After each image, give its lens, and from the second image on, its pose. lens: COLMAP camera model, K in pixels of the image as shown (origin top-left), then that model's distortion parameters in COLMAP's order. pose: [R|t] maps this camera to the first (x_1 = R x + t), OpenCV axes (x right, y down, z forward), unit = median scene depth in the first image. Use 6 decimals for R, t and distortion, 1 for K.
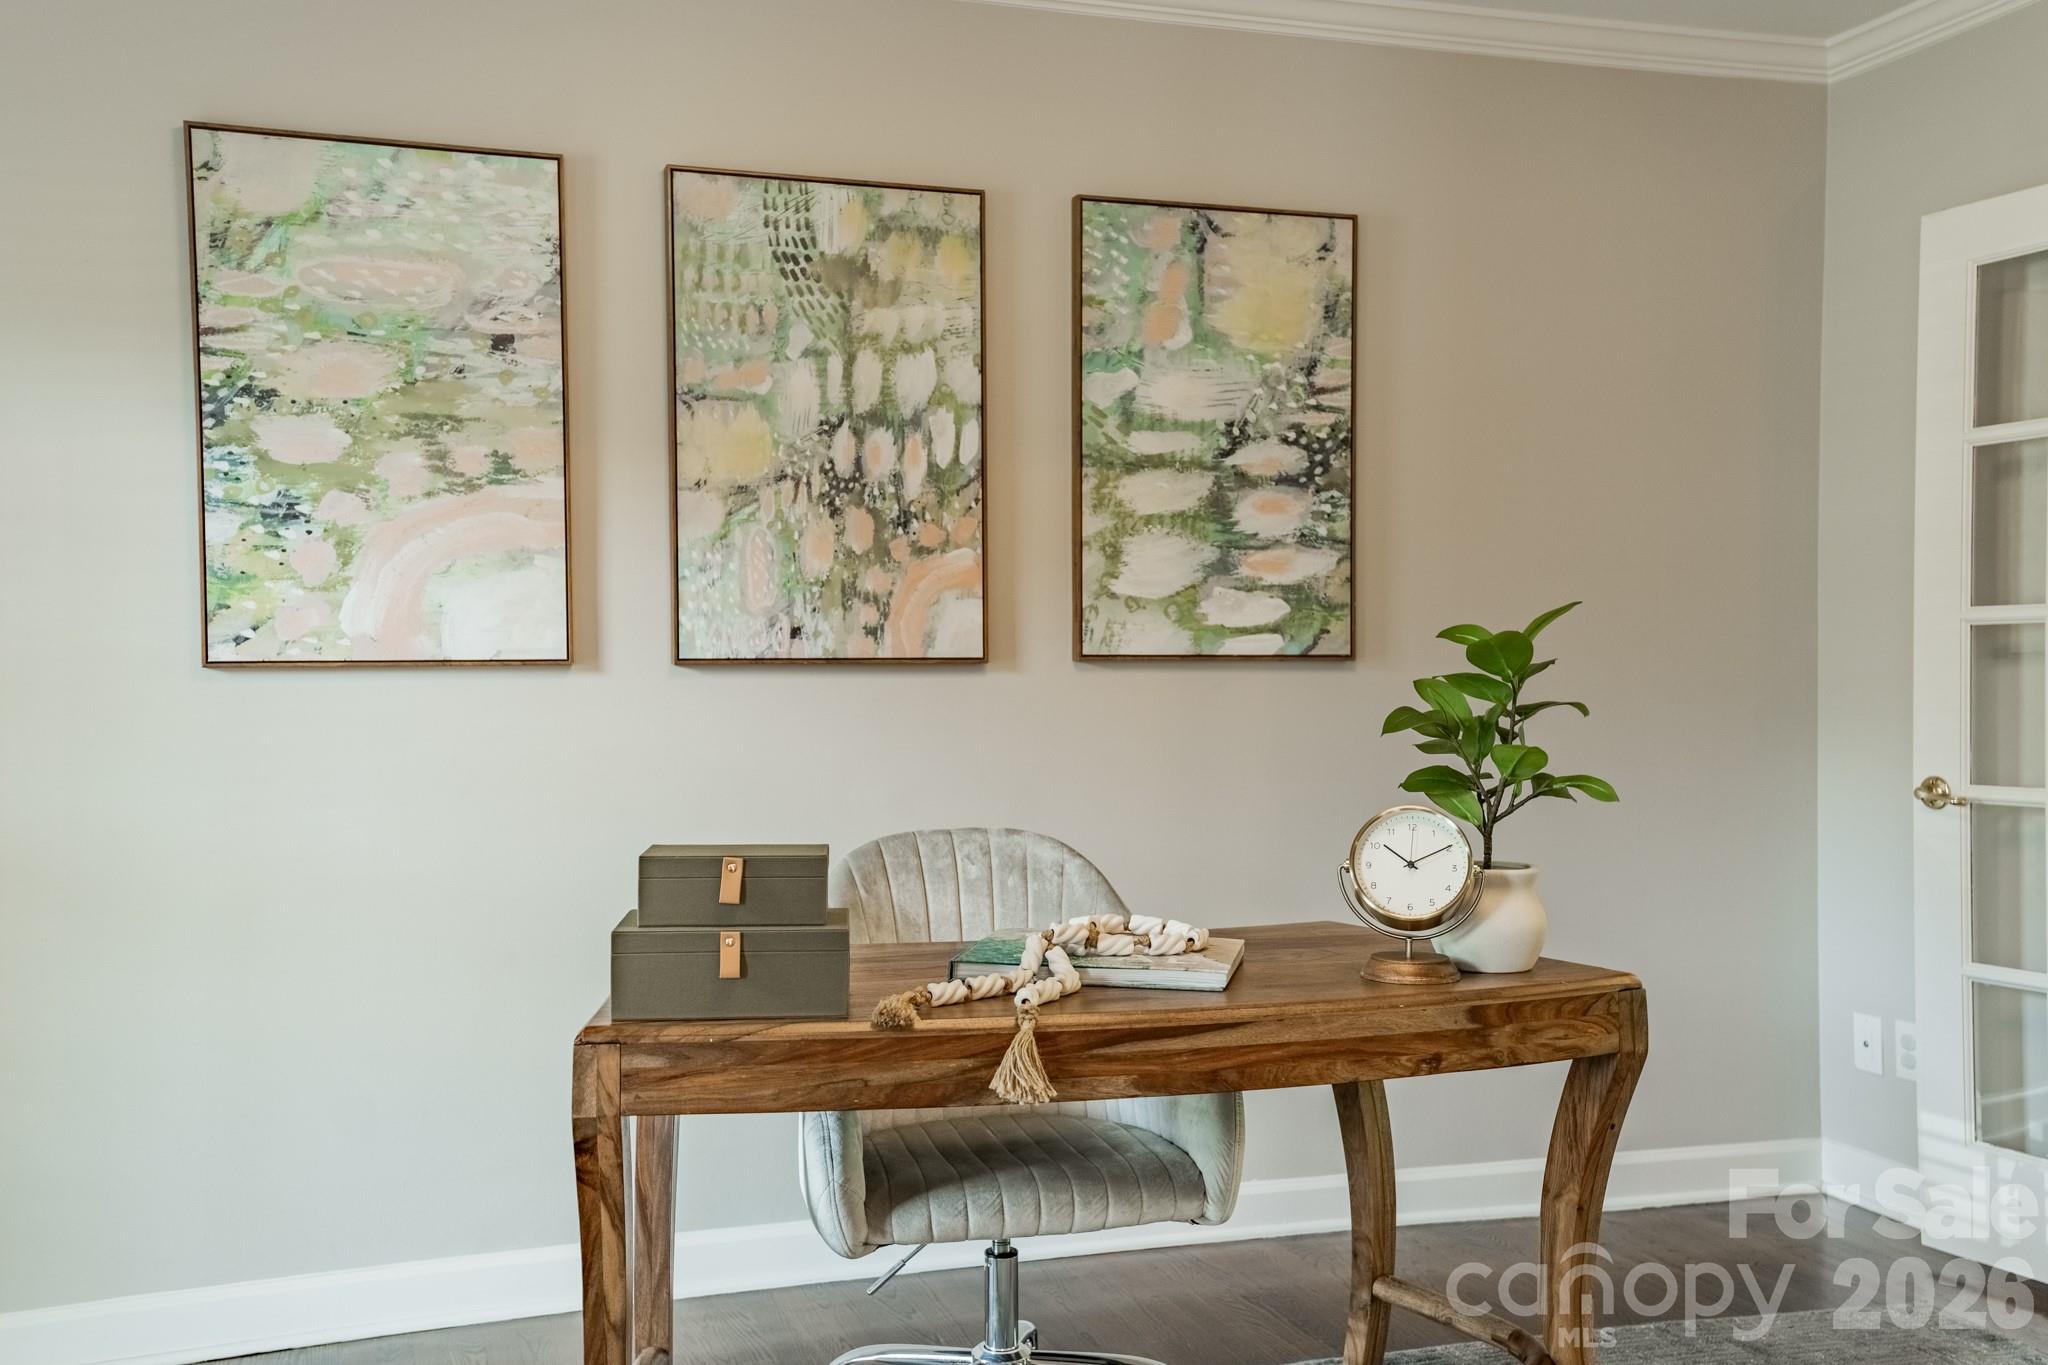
lens RADIAL K [[1983.3, 0, 1041.5], [0, 1983.3, 695.2], [0, 0, 1]] dist [0.121499, 0.000000]
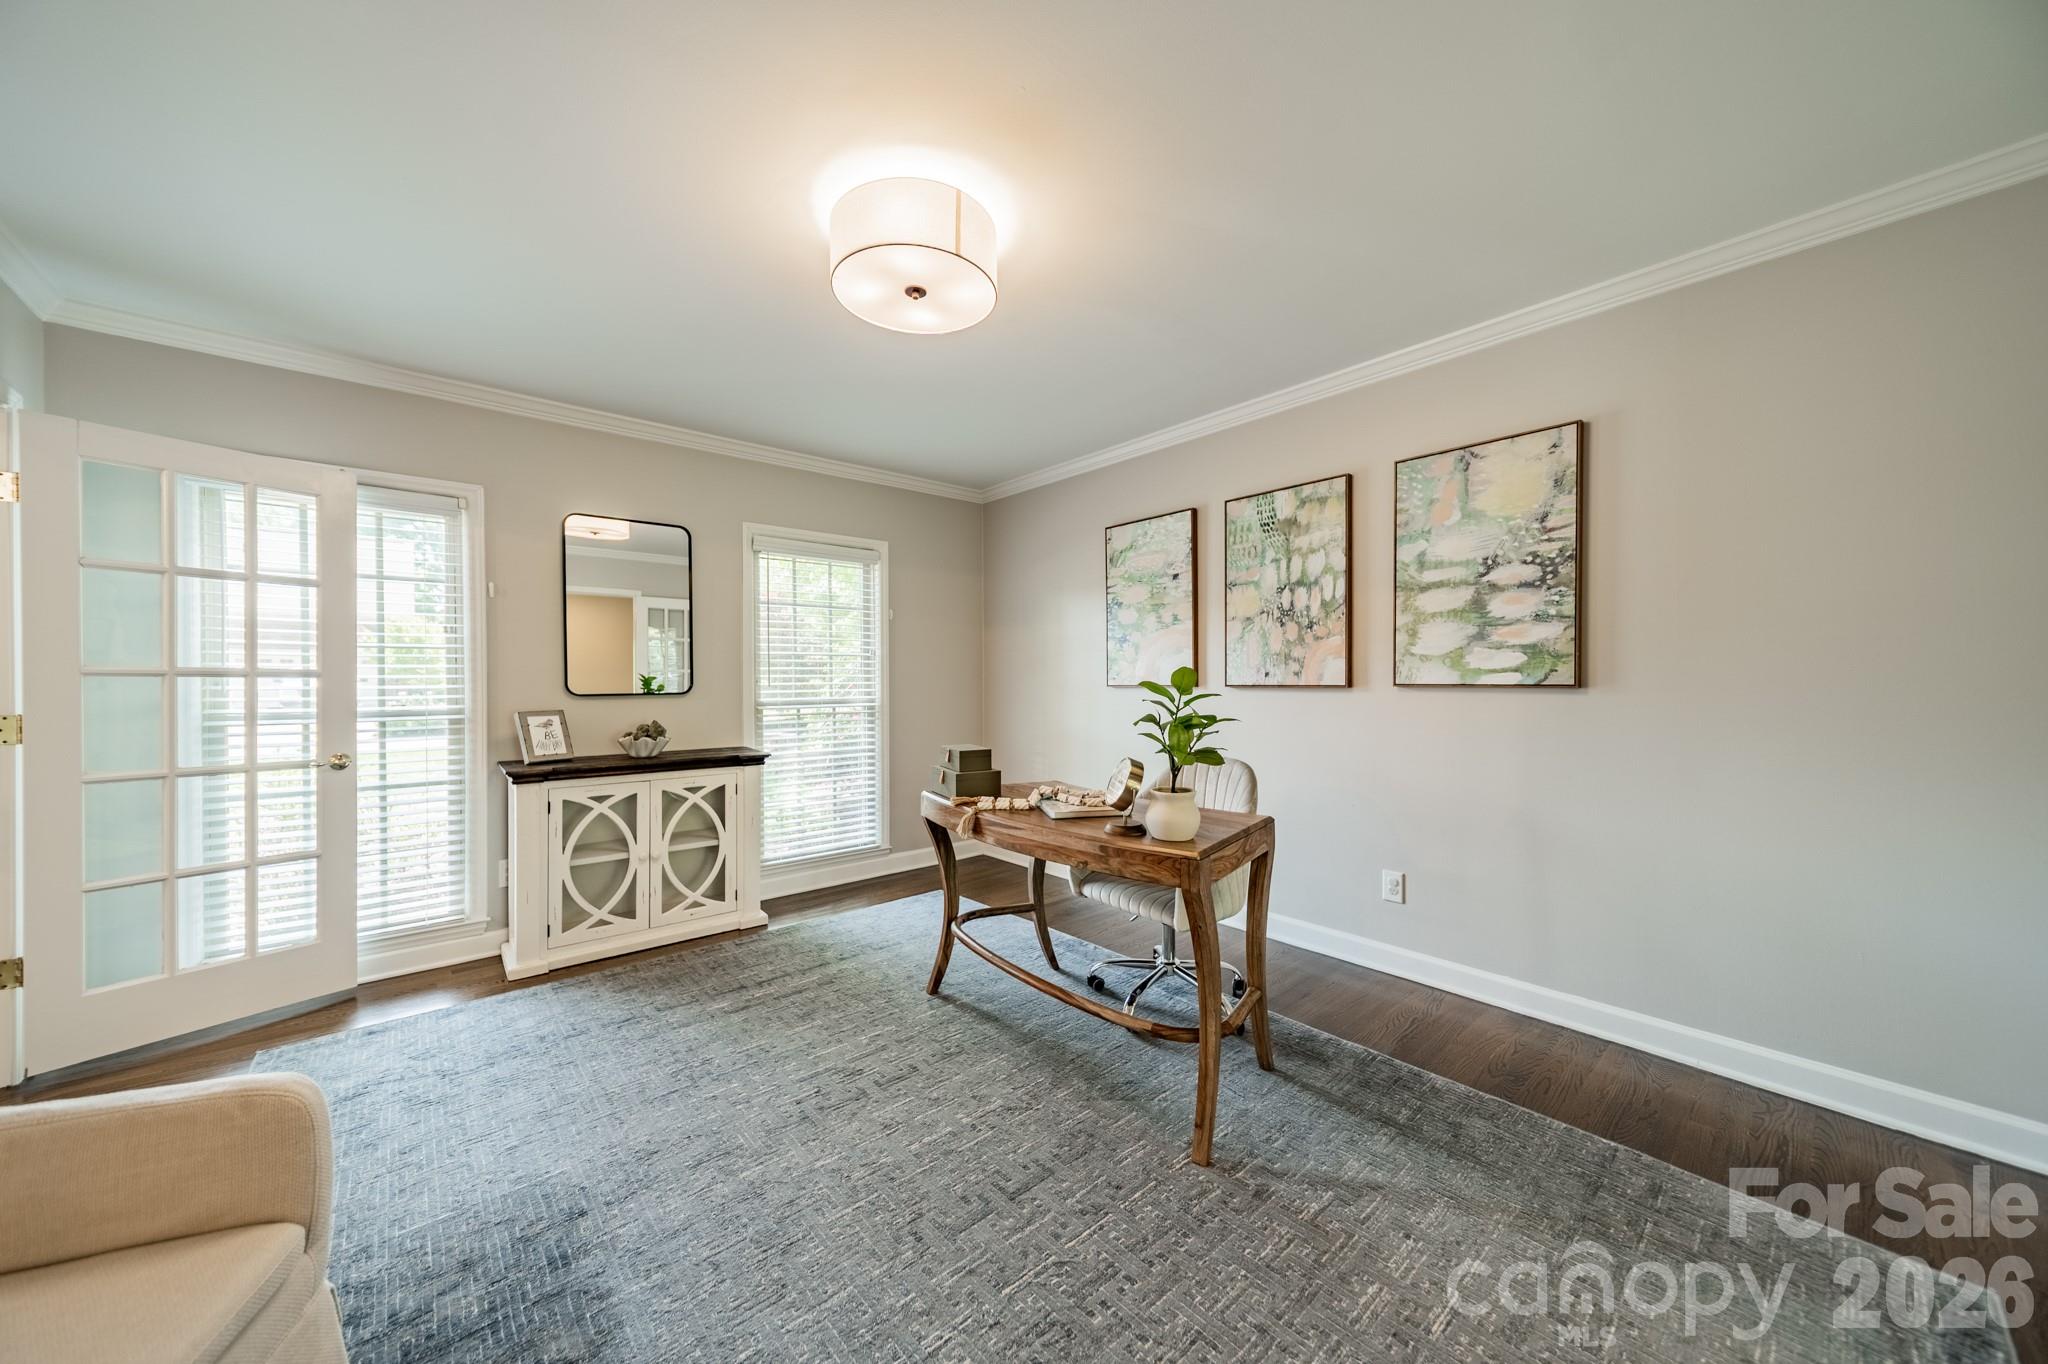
lens RADIAL K [[722.1, 0, 1022.8], [0, 722.1, 687.3], [0, 0, 1]] dist [0.007244, 0.000660]
pose [[0.375894, 0.011887, -0.926587, 0.582486], [-0.011647, 0.999899, 0.008103, -0.018770], [0.926590, 0.007746, 0.375994, 0.371488]]
